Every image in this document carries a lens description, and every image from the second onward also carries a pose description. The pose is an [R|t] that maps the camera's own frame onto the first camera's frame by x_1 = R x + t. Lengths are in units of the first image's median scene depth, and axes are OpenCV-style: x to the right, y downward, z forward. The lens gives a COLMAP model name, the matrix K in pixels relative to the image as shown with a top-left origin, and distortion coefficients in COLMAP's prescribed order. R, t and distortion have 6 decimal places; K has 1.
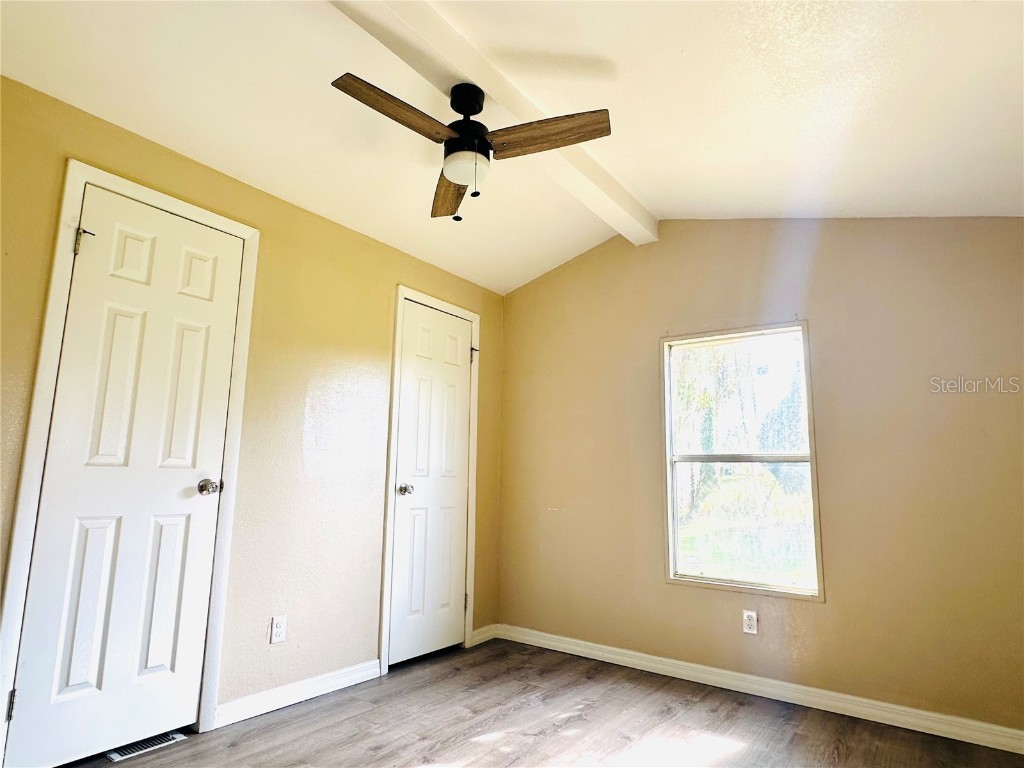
lens RADIAL K [[584.1, 0, 512.0], [0, 584.1, 384.0], [0, 0, 1]] dist [-0.001399, -0.002045]
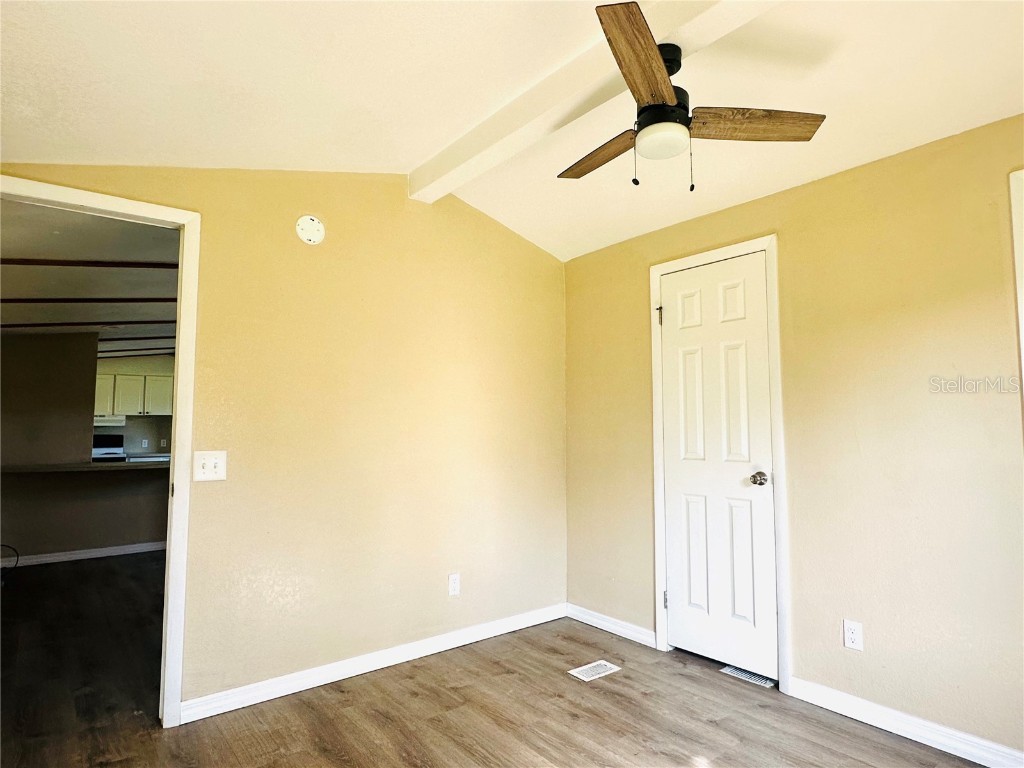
lens RADIAL K [[584.1, 0, 512.0], [0, 584.1, 384.0], [0, 0, 1]] dist [-0.001399, -0.002045]
pose [[-0.260160, -0.085592, -0.961764, 0.777394], [0.161927, 0.978089, -0.130847, 0.066847], [0.951891, -0.189776, -0.240600, 0.890997]]
